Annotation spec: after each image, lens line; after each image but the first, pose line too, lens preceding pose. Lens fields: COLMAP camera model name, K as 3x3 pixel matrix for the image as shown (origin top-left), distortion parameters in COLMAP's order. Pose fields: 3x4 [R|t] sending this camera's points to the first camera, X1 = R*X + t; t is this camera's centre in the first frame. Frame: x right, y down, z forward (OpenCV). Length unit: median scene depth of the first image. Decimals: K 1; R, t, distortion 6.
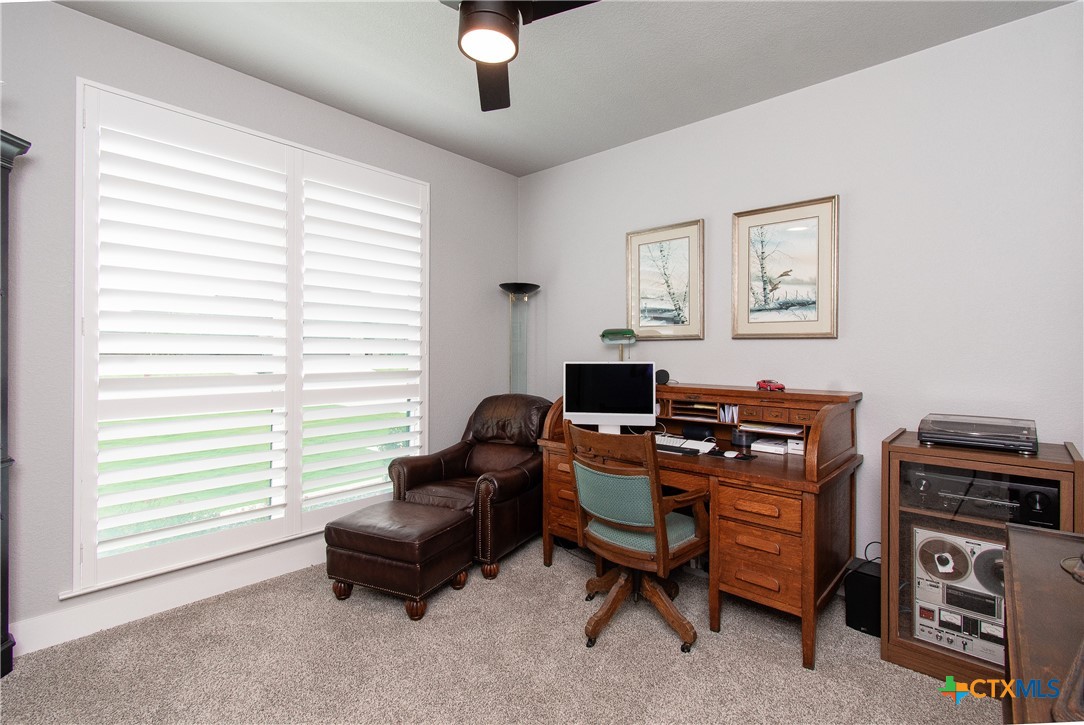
lens RADIAL K [[486.4, 0, 542.0], [0, 486.4, 362.5], [0, 0, 1]] dist [-0.000302, 0.000562]
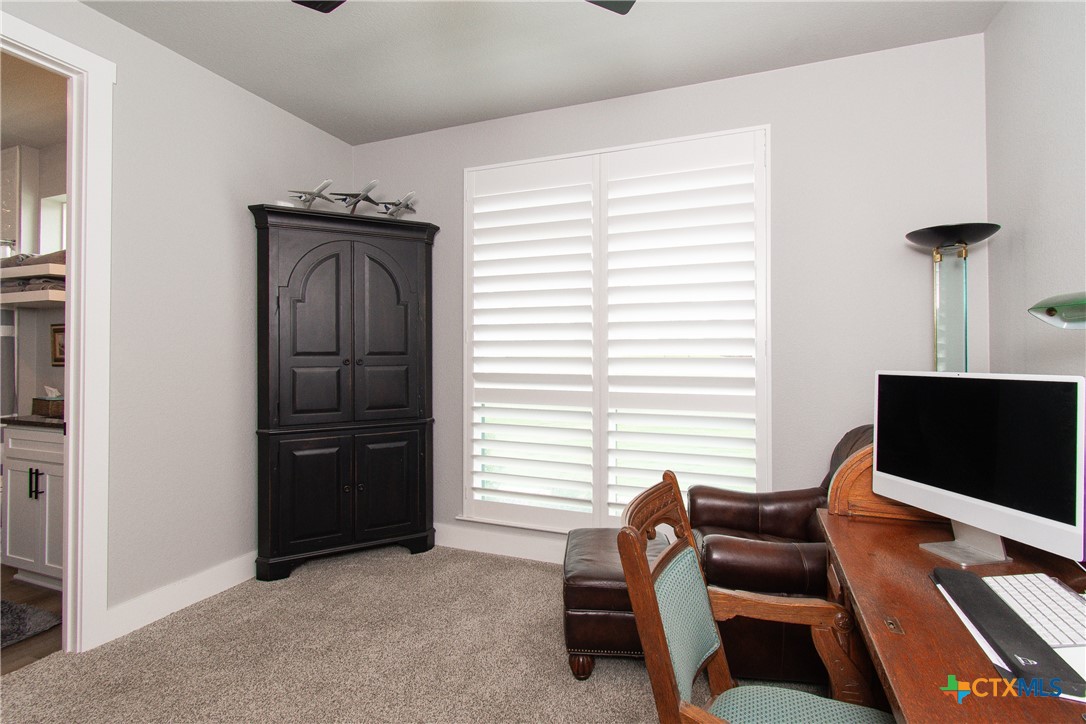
lens RADIAL K [[487.3, 0, 543.0], [0, 487.3, 362.0], [0, 0, 1]] dist [-0.000302, 0.000562]
pose [[0.392175, 0.008019, -0.919856, 0.405111], [-0.018223, 0.999833, 0.000947, -0.004750], [0.919710, 0.016391, 0.392256, 0.521185]]
